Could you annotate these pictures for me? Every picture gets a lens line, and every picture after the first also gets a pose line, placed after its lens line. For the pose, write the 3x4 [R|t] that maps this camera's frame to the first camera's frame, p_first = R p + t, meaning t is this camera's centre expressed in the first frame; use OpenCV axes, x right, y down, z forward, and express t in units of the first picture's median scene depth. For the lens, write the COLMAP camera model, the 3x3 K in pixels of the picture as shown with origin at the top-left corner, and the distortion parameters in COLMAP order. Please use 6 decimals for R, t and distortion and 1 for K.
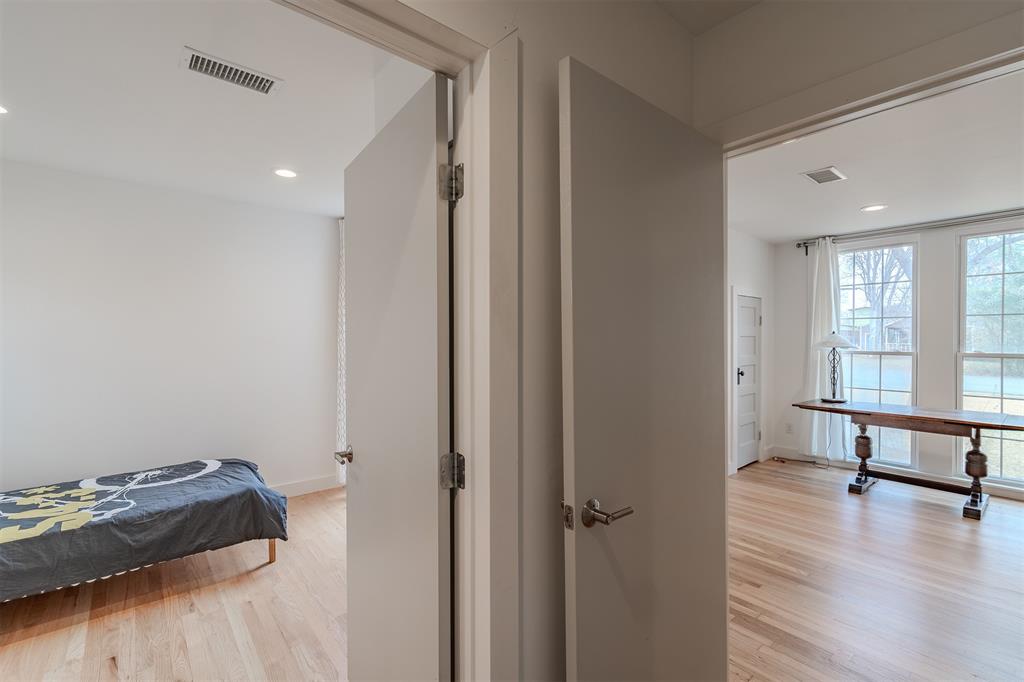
lens RADIAL K [[444.6, 0, 512.6], [0, 444.6, 344.3], [0, 0, 1]] dist [-0.000098, -0.000829]
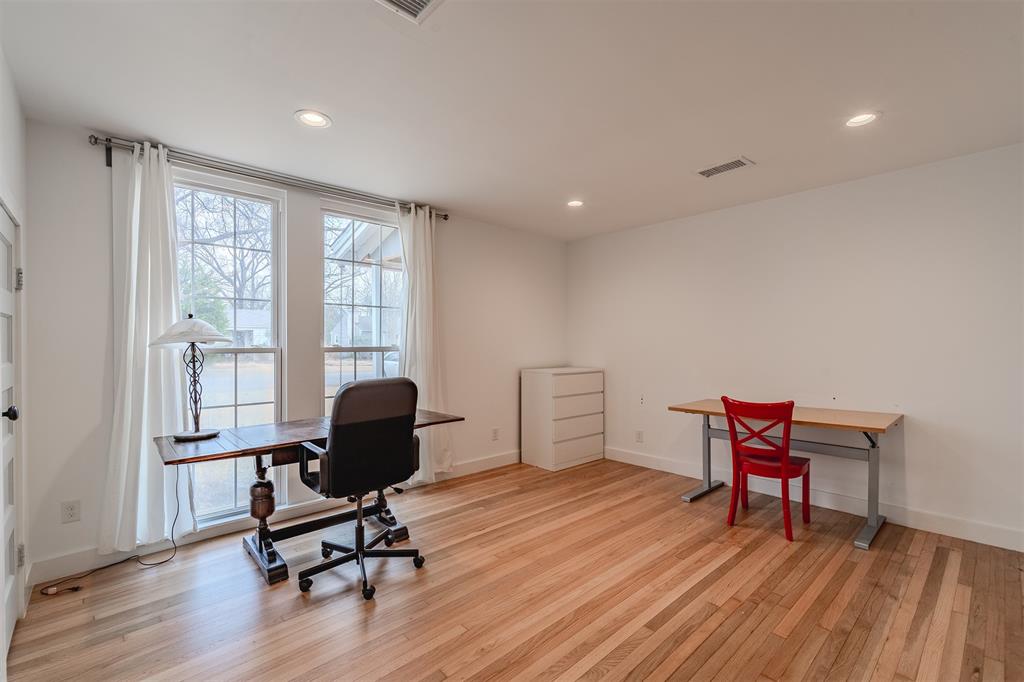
lens RADIAL K [[444.6, 0, 512.6], [0, 444.6, 344.3], [0, 0, 1]] dist [-0.000098, -0.000829]
pose [[-0.044880, -0.004415, 0.998983, 0.141433], [0.012707, 0.999907, 0.004990, 0.012570], [-0.998912, 0.012918, -0.044820, 0.642824]]
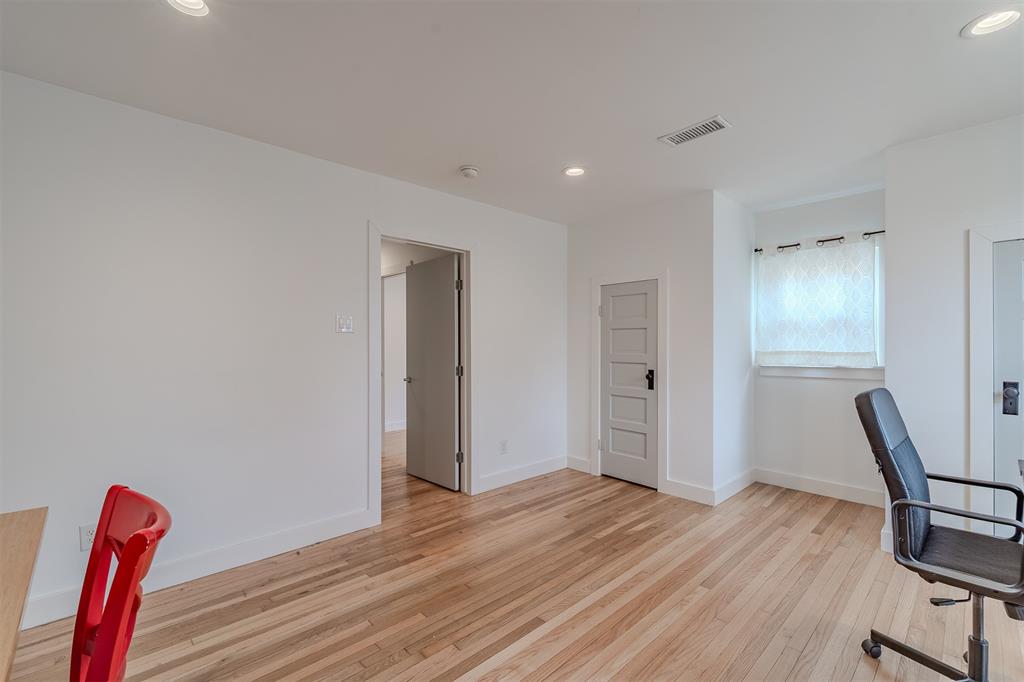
lens RADIAL K [[444.6, 0, 512.6], [0, 444.6, 344.3], [0, 0, 1]] dist [-0.000098, -0.000829]
pose [[0.063056, -0.004713, -0.997999, 1.056793], [-0.009445, 0.999941, -0.005319, 0.019054], [0.997965, 0.009762, 0.063008, 0.423583]]
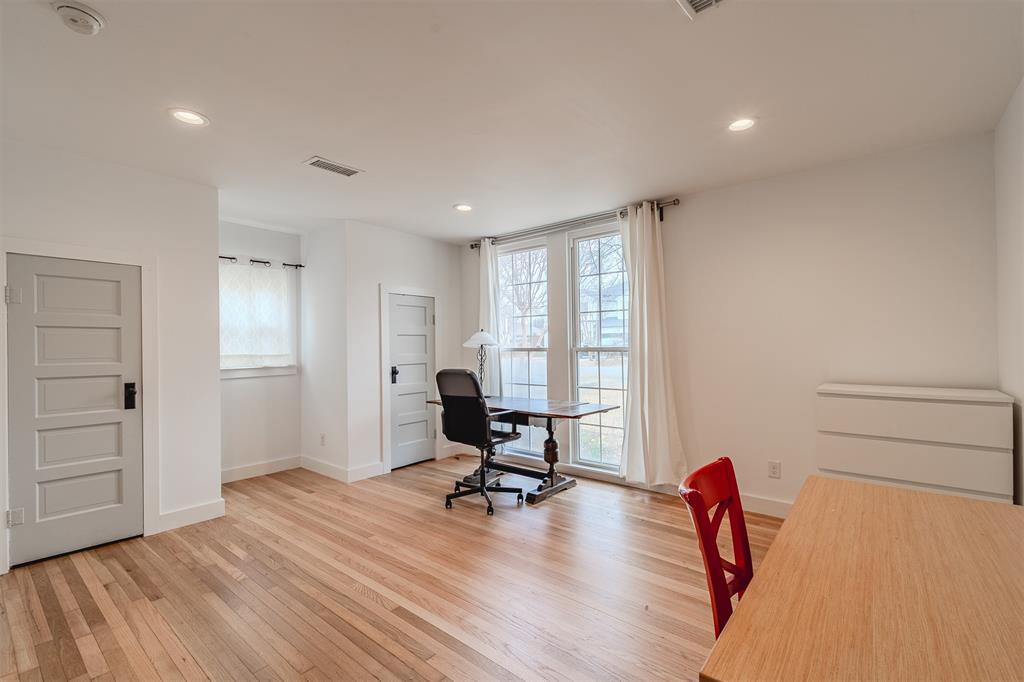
lens RADIAL K [[444.6, 0, 512.6], [0, 444.6, 344.3], [0, 0, 1]] dist [-0.000098, -0.000829]
pose [[0.982714, -0.012890, 0.184678, 0.628220], [0.015478, 0.999801, -0.012579, 0.021217], [-0.184480, 0.015220, 0.982718, -0.028998]]
